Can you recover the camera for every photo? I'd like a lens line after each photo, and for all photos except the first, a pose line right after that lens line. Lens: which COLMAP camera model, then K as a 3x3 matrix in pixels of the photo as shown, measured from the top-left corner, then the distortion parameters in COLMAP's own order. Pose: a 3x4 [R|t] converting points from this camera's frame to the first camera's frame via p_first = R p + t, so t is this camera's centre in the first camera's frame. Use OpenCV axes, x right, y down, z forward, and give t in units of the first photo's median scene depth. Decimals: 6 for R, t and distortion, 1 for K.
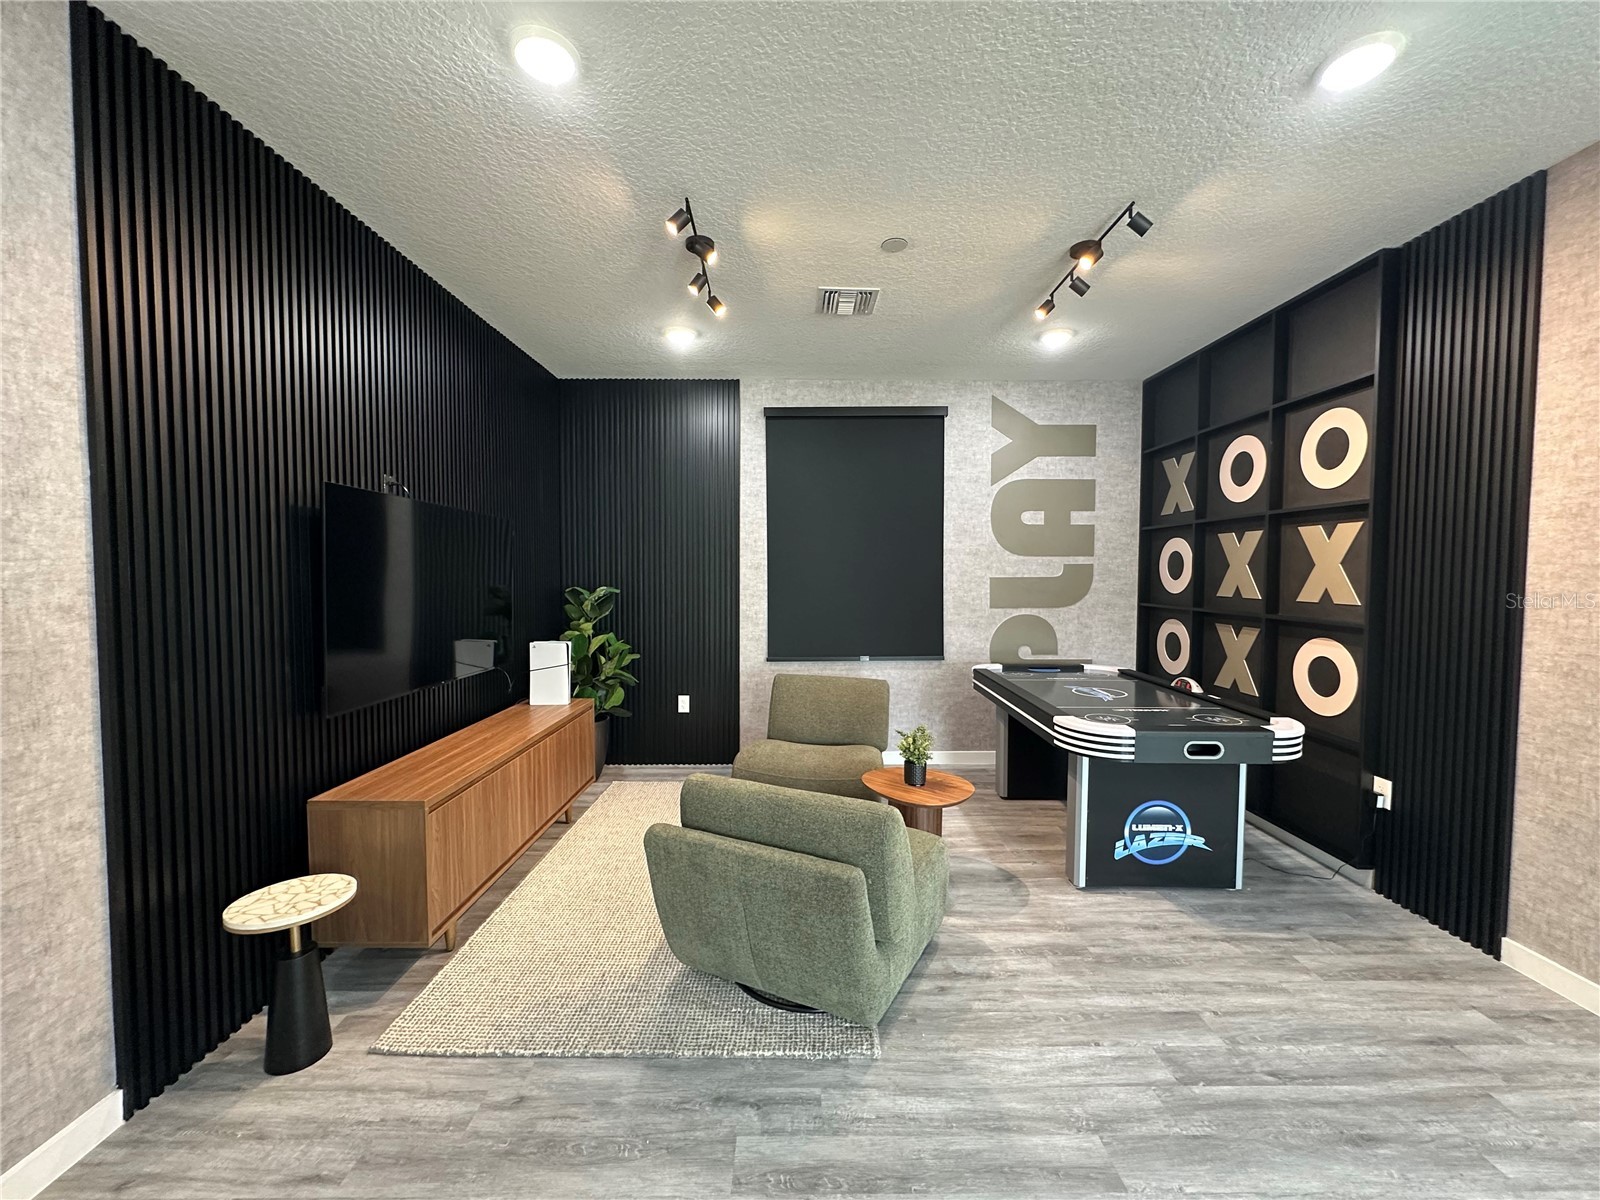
lens RADIAL K [[634.7, 0, 802.6], [0, 634.7, 598.9], [0, 0, 1]] dist [-0.000753, -0.000098]
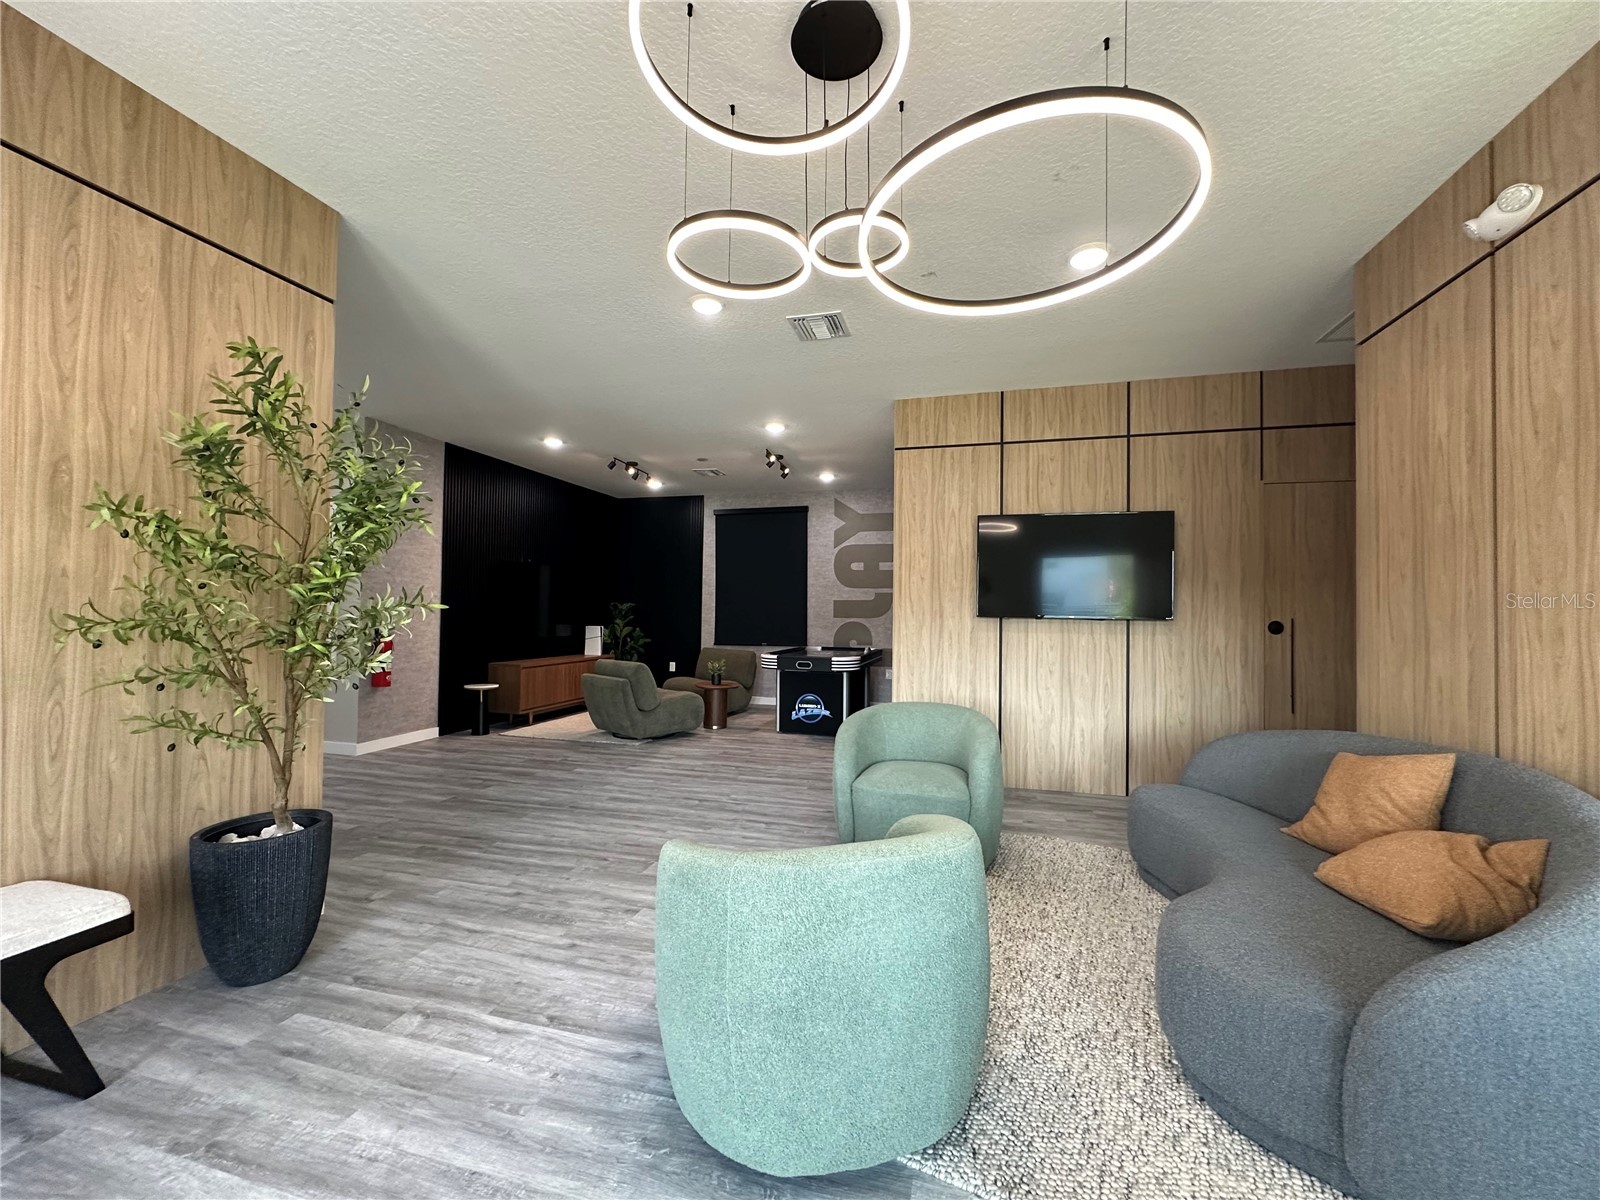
lens RADIAL K [[634.7, 0, 803.7], [0, 634.7, 599.8], [0, 0, 1]] dist [-0.000753, -0.000098]
pose [[0.961775, 0.000967, -0.273840, 0.717730], [-0.019827, 0.997615, -0.066112, 0.085273], [0.273123, 0.069015, 0.959500, -0.731025]]
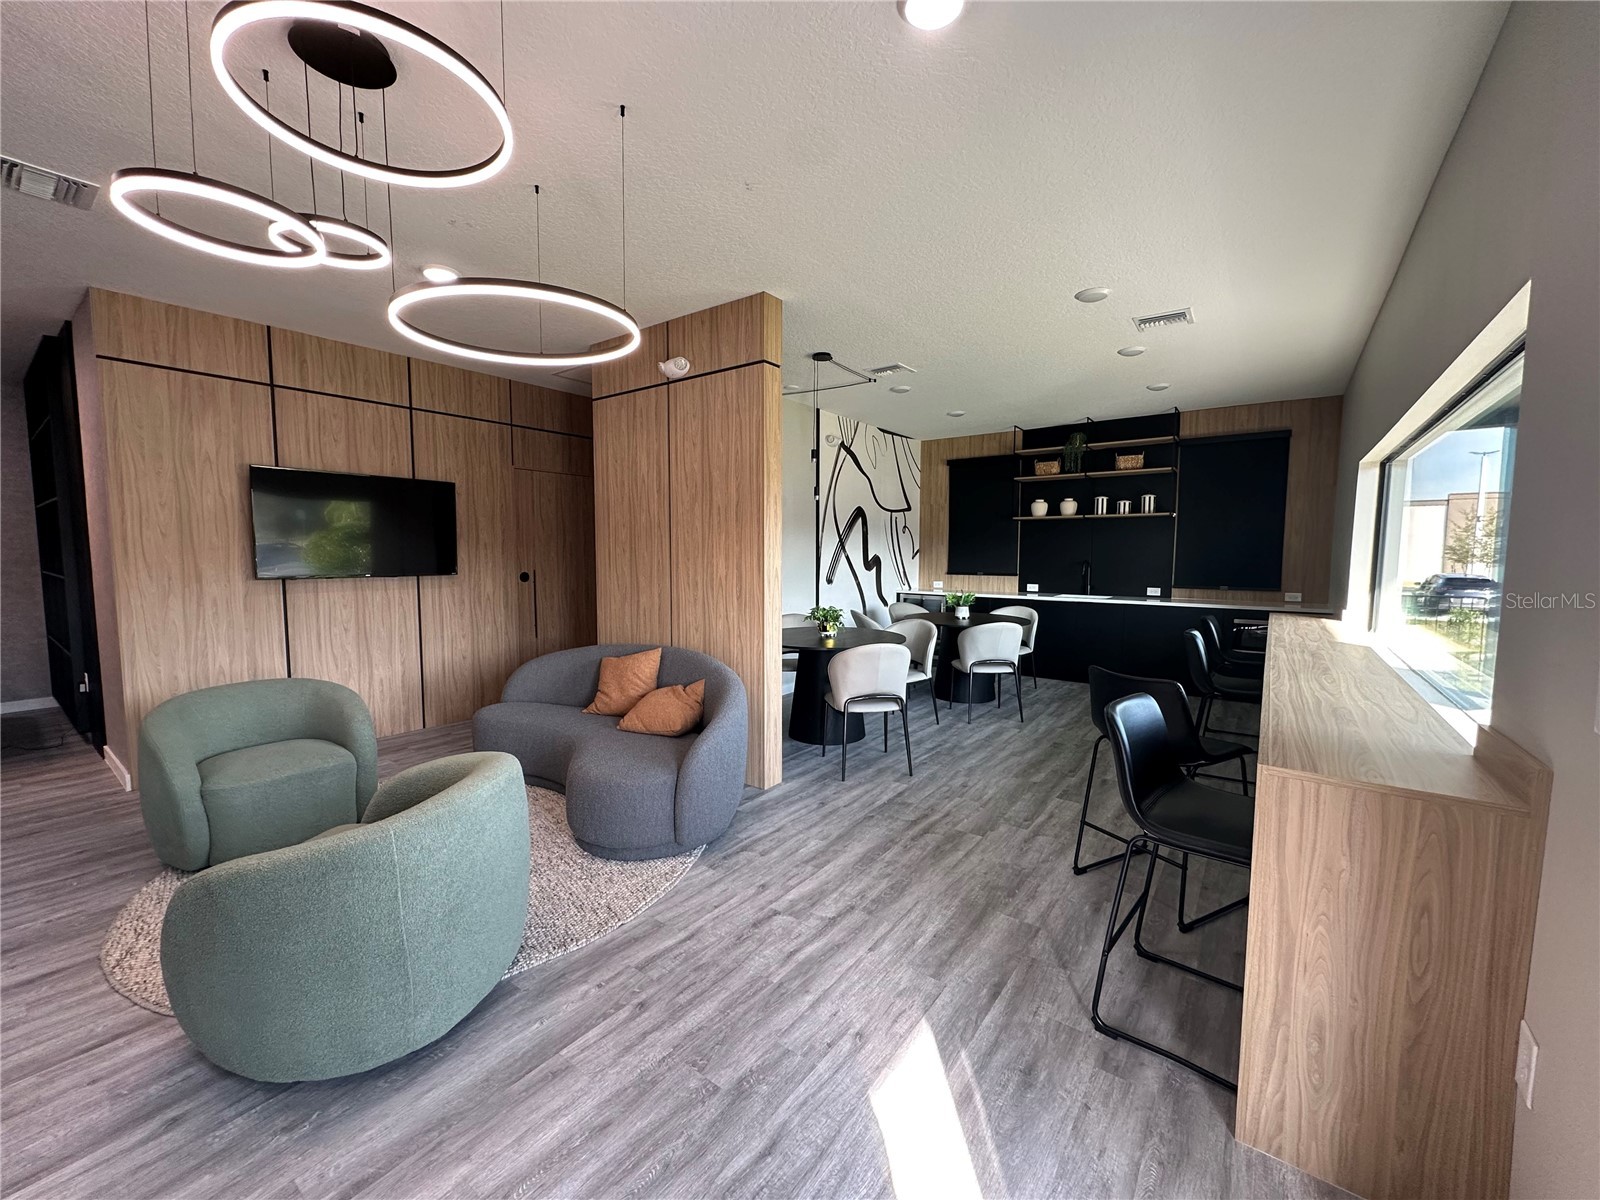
lens RADIAL K [[634.7, 0, 802.1], [0, 634.7, 598.8], [0, 0, 1]] dist [-0.000753, -0.000098]
pose [[0.605809, -0.063632, 0.793061, 0.290162], [0.035143, 0.997964, 0.053228, 0.021614], [-0.794833, -0.004375, 0.606812, -0.934124]]
